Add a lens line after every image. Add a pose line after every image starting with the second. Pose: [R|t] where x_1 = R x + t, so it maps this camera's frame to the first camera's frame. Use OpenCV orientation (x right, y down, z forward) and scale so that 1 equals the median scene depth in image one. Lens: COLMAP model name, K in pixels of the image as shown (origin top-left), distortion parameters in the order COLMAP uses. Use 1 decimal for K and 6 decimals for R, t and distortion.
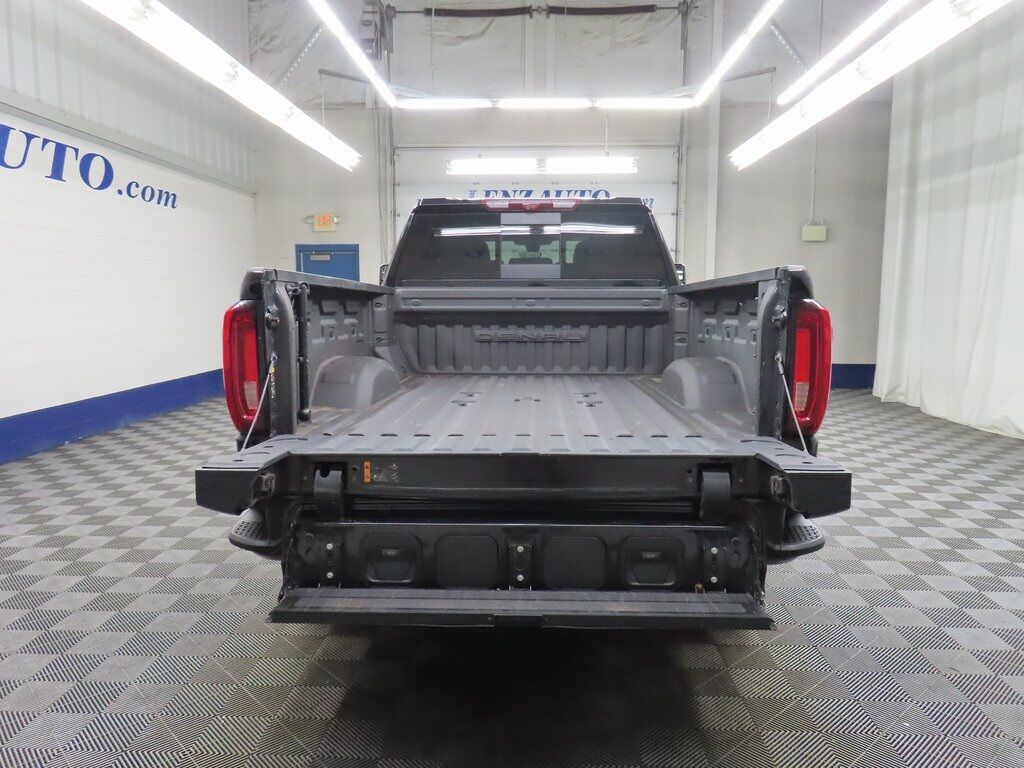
lens RADIAL K [[735.2, 0, 514.9], [0, 735.2, 385.5], [0, 0, 1]] dist [-0.014505, 0.004849]
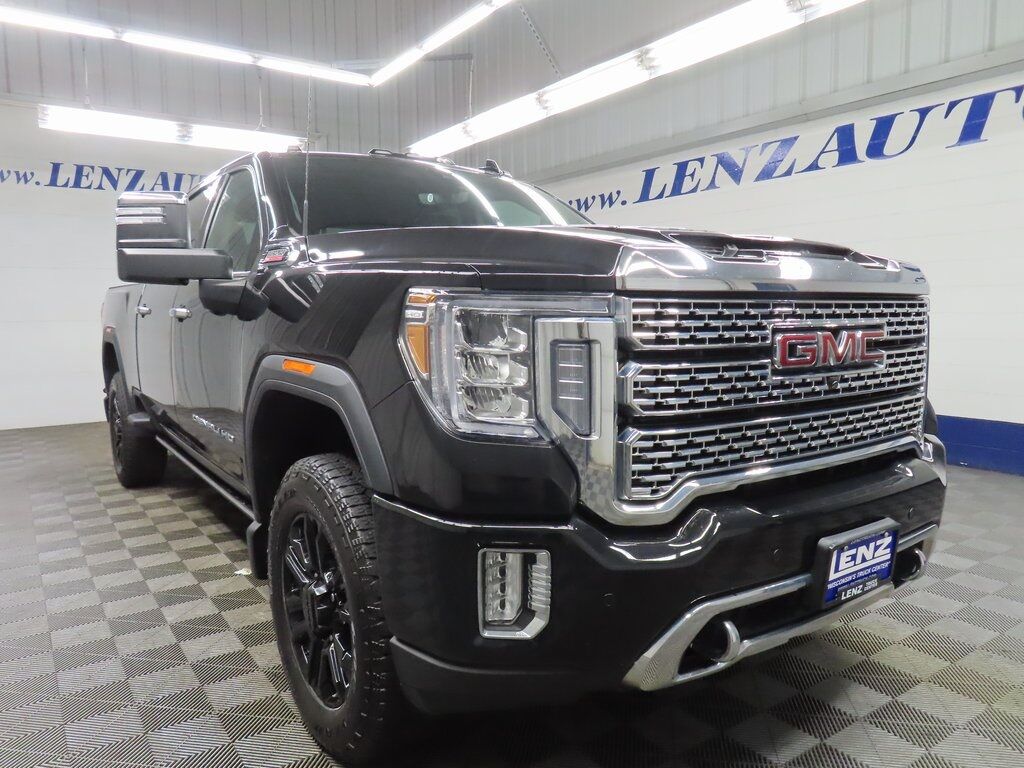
lens RADIAL K [[735.2, 0, 509.5], [0, 735.2, 387.2], [0, 0, 1]] dist [-0.014505, 0.004849]
pose [[-0.800605, 0.066446, -0.595497, 0.244856], [-0.062407, 0.979181, 0.193158, -0.119696], [0.595934, 0.191806, -0.779790, 1.171950]]
